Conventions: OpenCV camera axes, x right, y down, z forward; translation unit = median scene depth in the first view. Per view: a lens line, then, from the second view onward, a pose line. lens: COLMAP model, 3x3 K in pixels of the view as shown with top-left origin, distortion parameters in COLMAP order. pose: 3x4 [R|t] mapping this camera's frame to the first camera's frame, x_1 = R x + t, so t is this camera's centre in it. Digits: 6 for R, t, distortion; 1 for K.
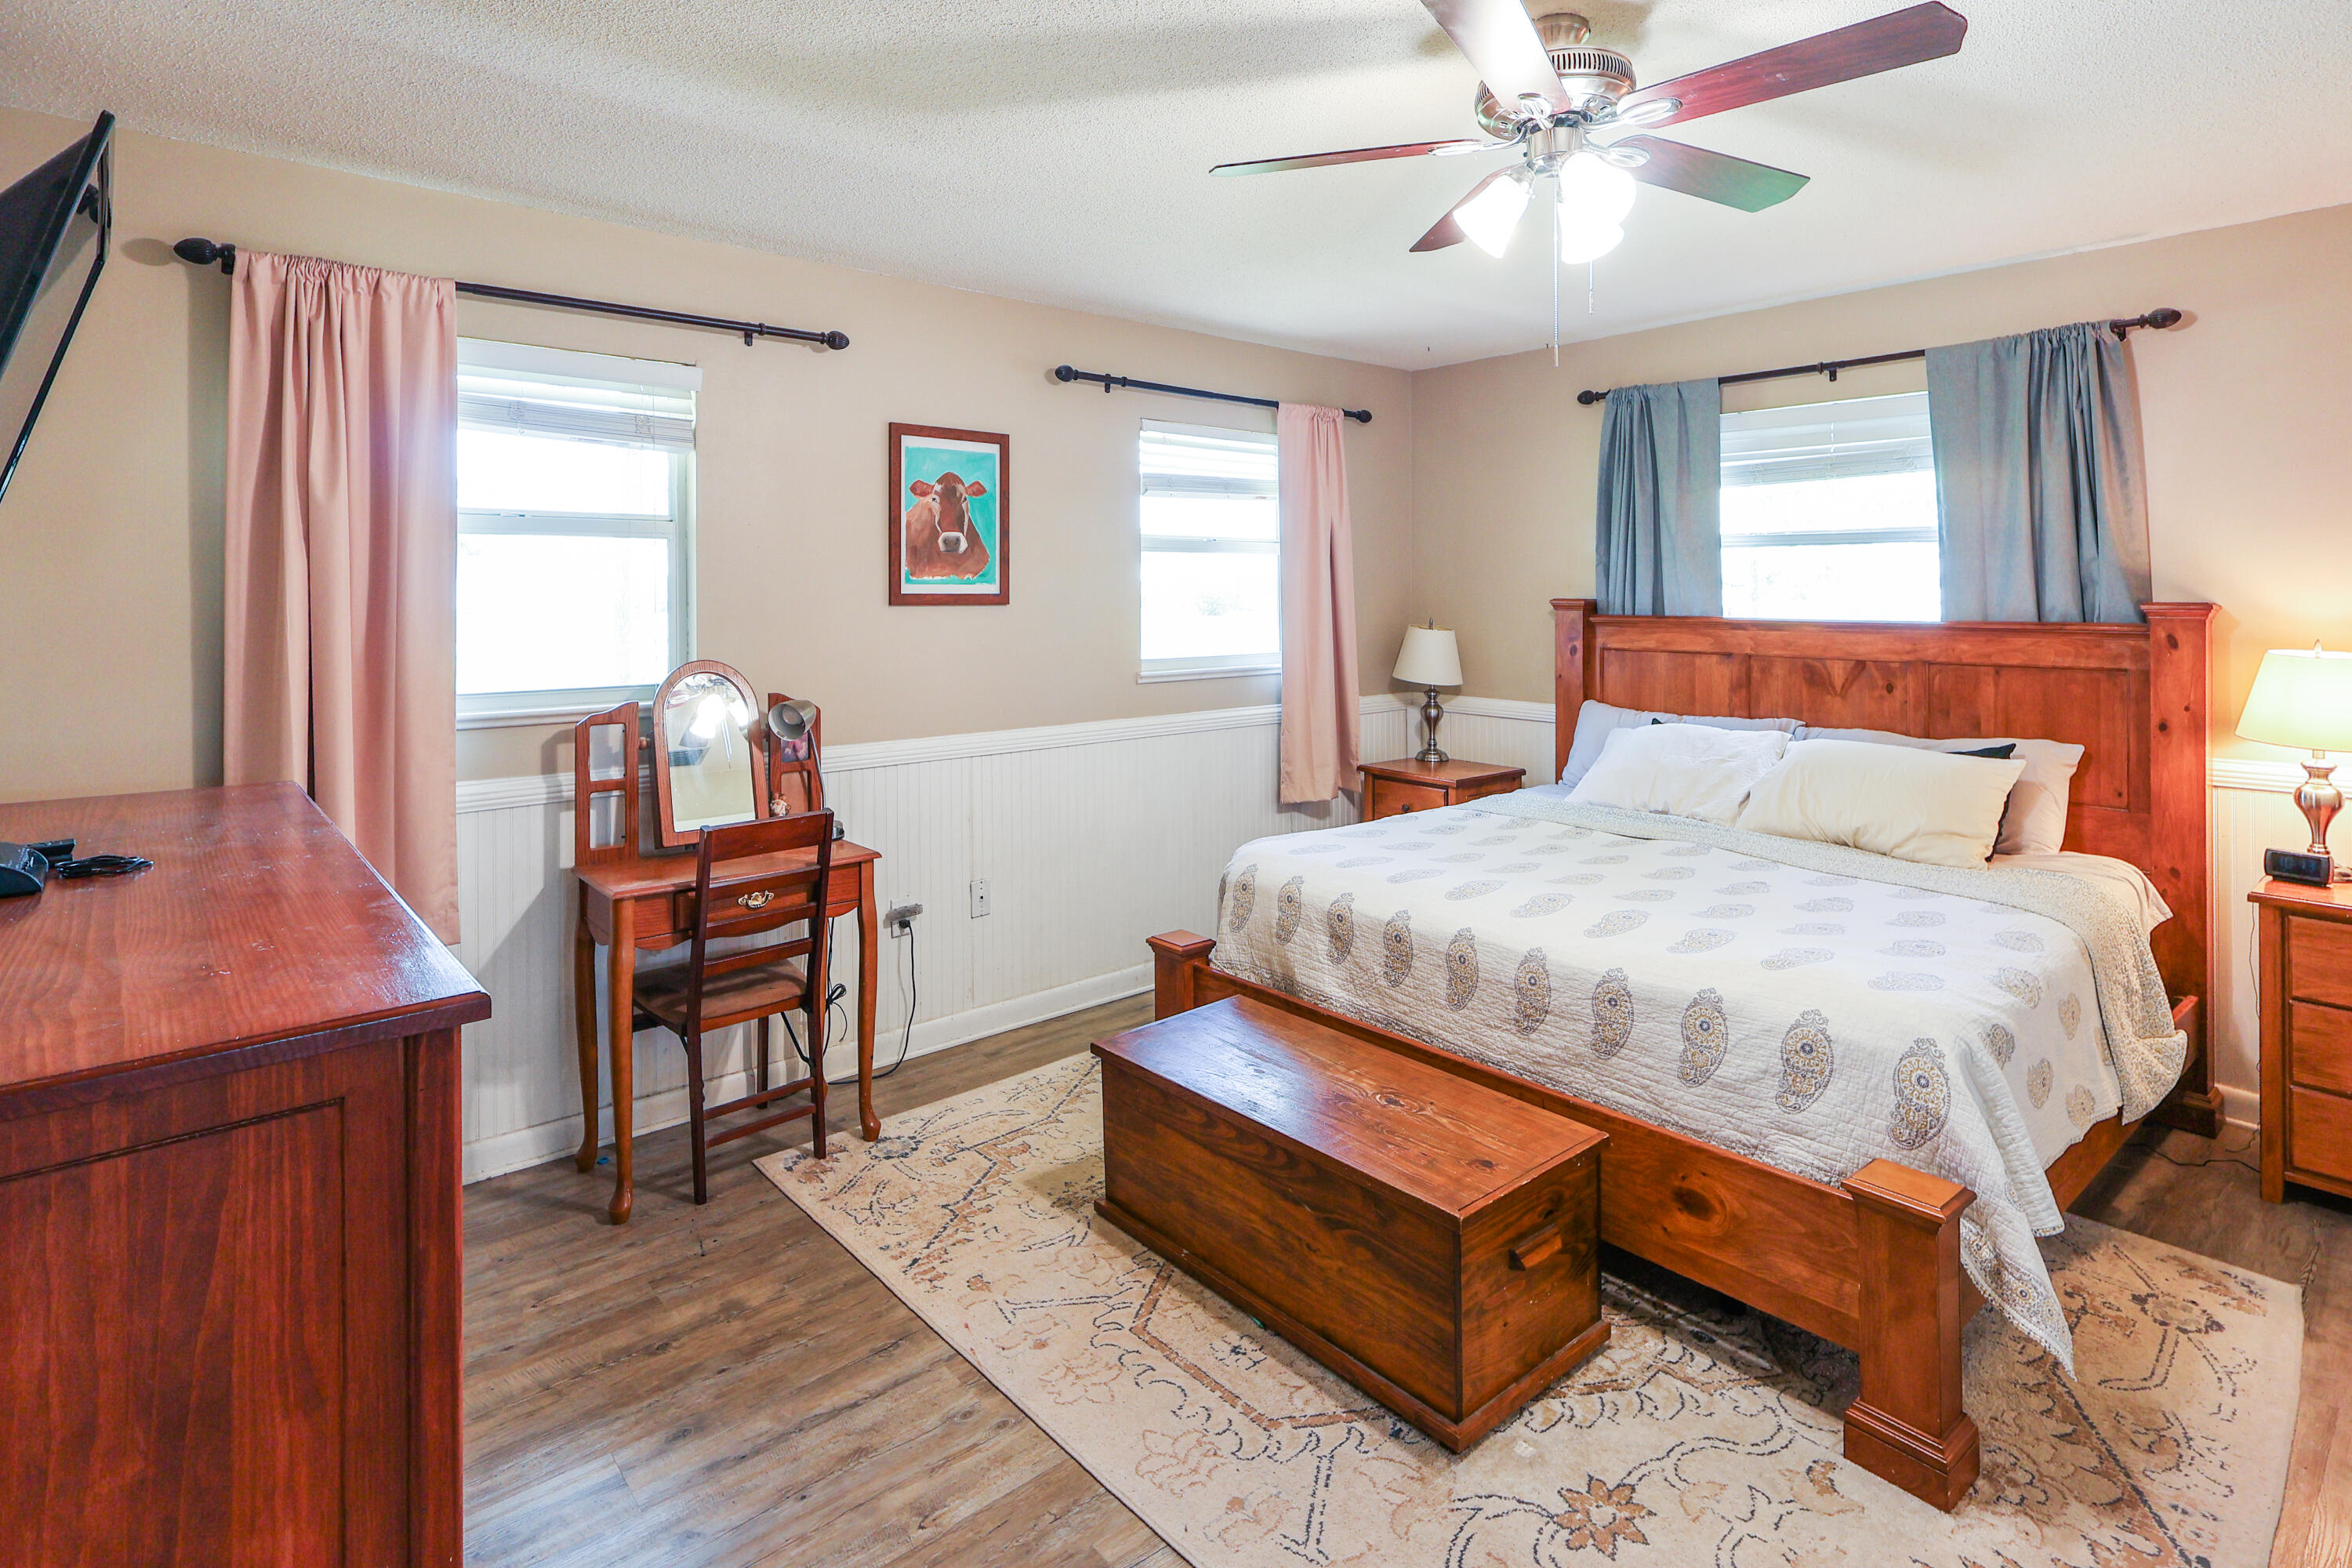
lens RADIAL K [[1150.7, 0, 1071.2], [0, 1150.7, 791.2], [0, 0, 1]] dist [-0.000654, -0.000721]
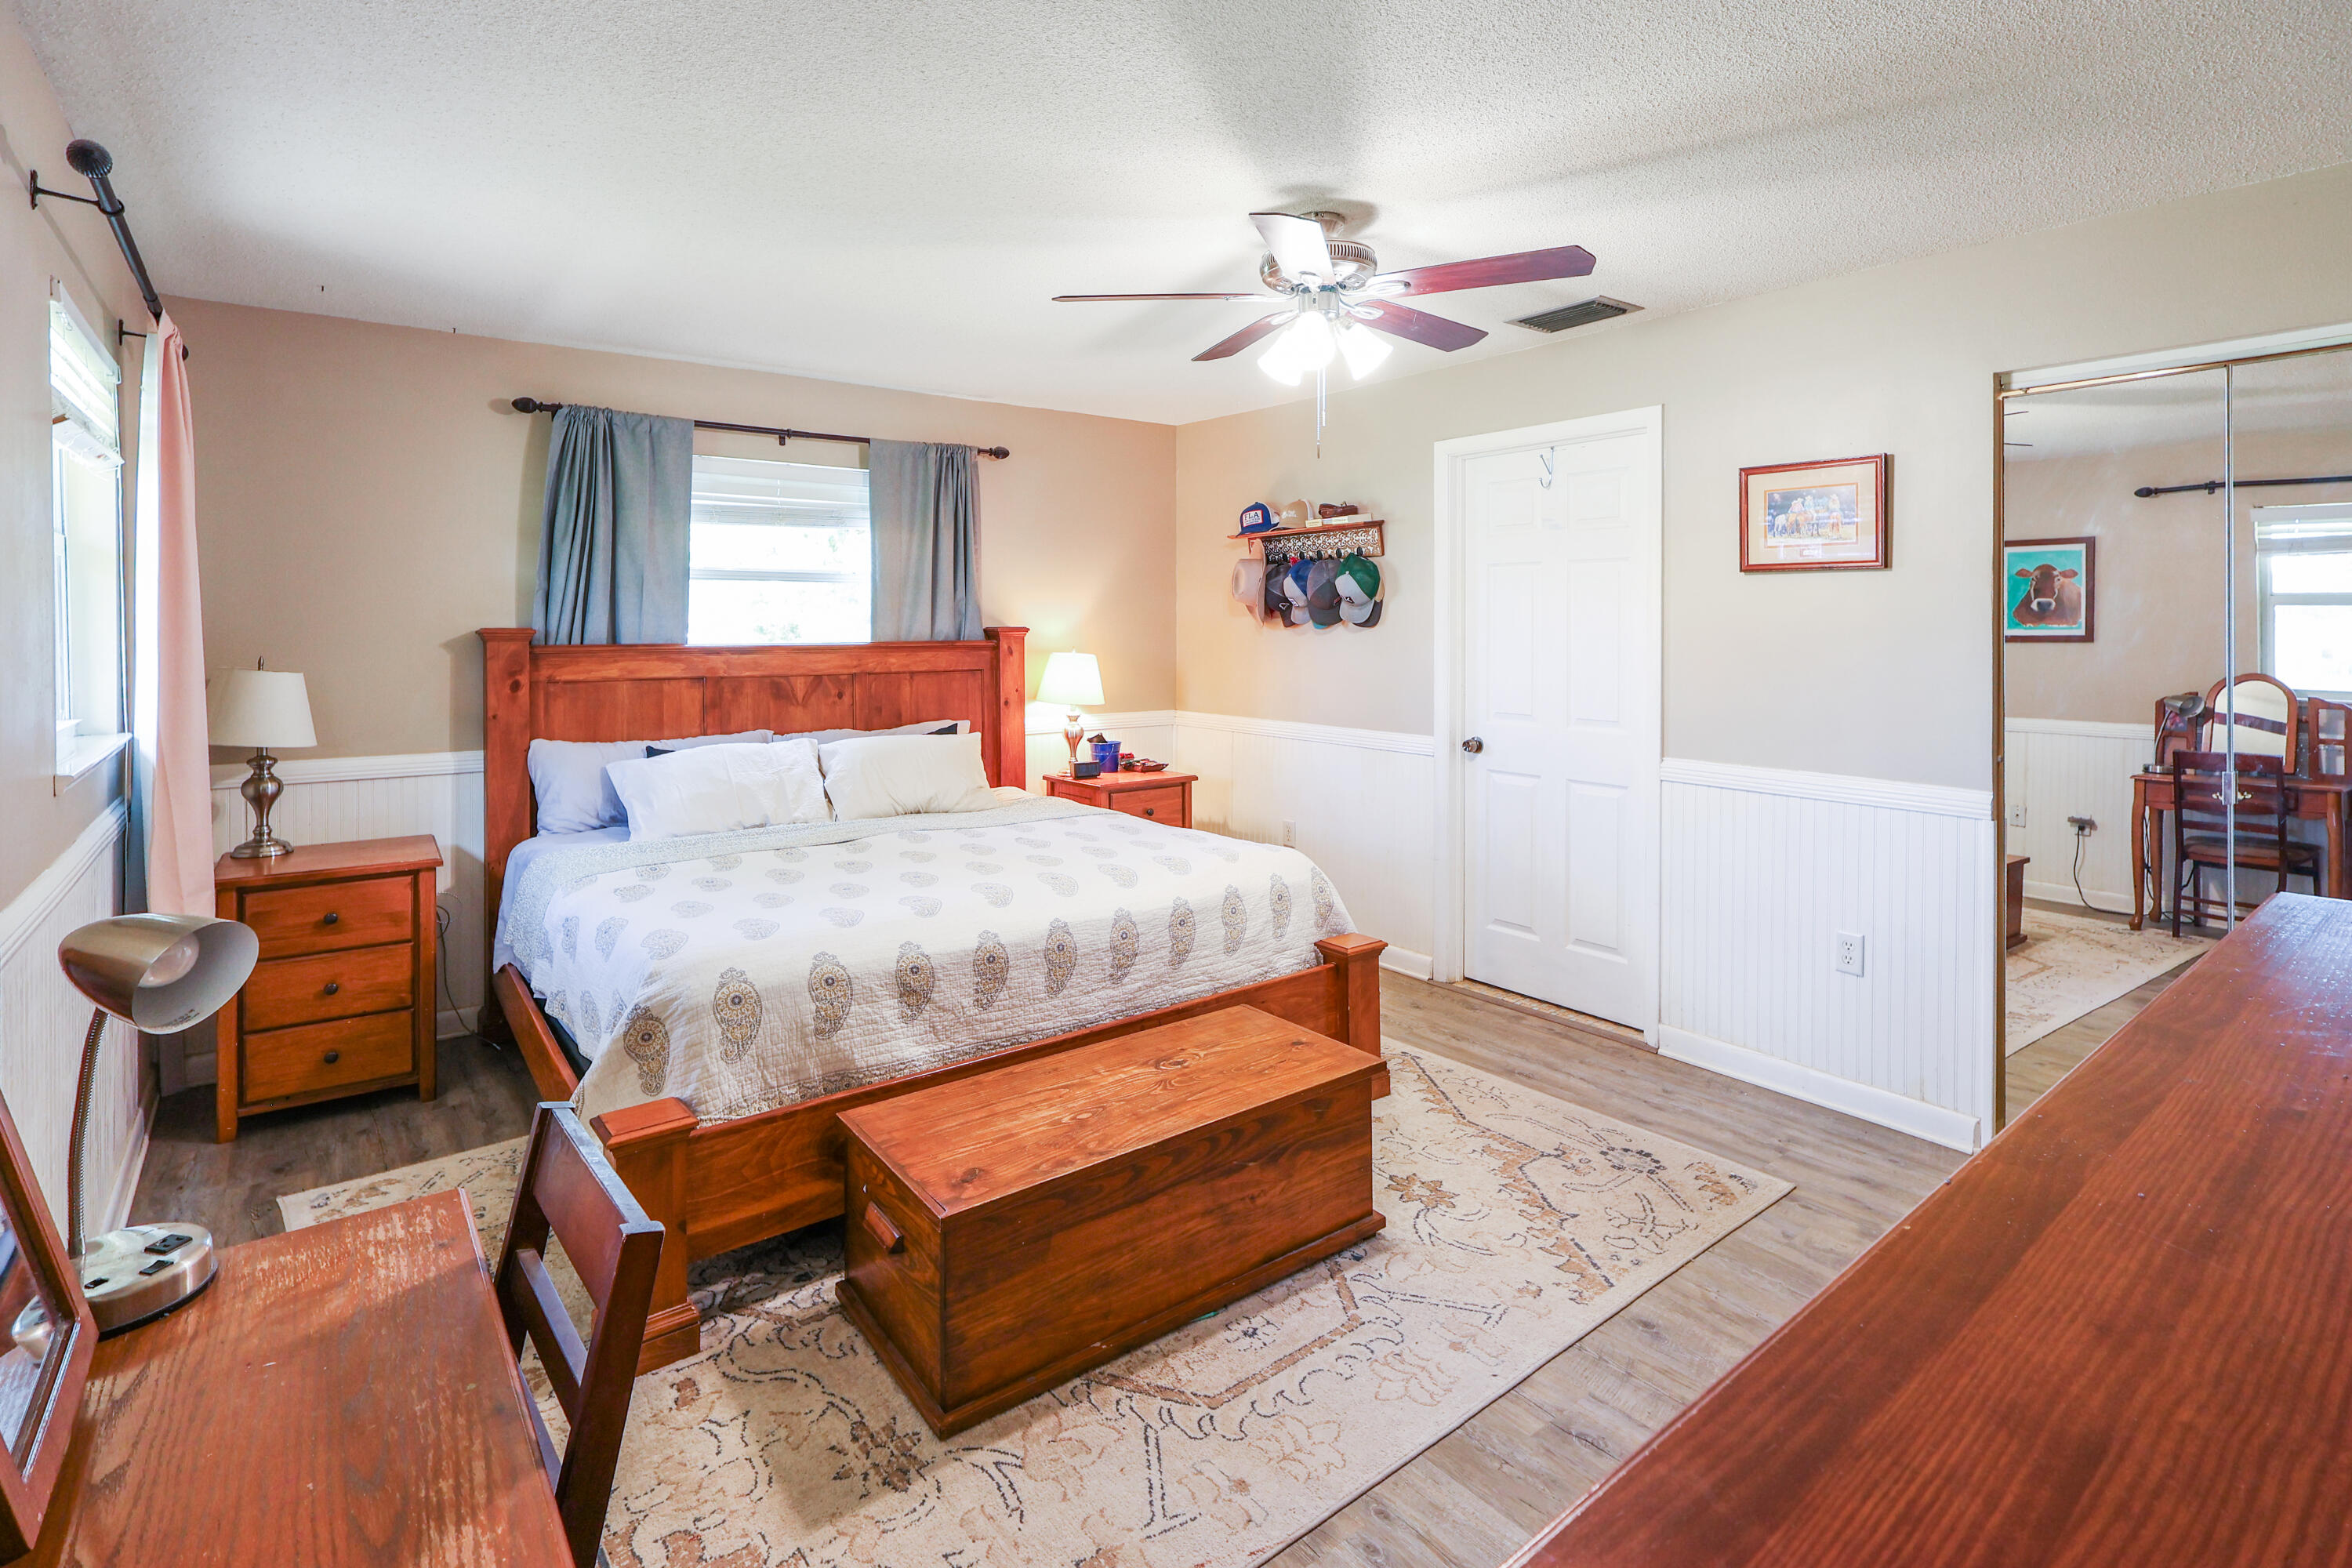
lens RADIAL K [[1085.4, 0, 1165.9], [0, 1085.4, 779.6], [0, 0, 1]] dist [-0.000913, 0.000104]
pose [[0.025623, -0.140888, 0.989694, -0.573702], [0.171962, 0.975883, 0.134469, -0.115581], [-0.984770, 0.166744, 0.049233, 0.703444]]
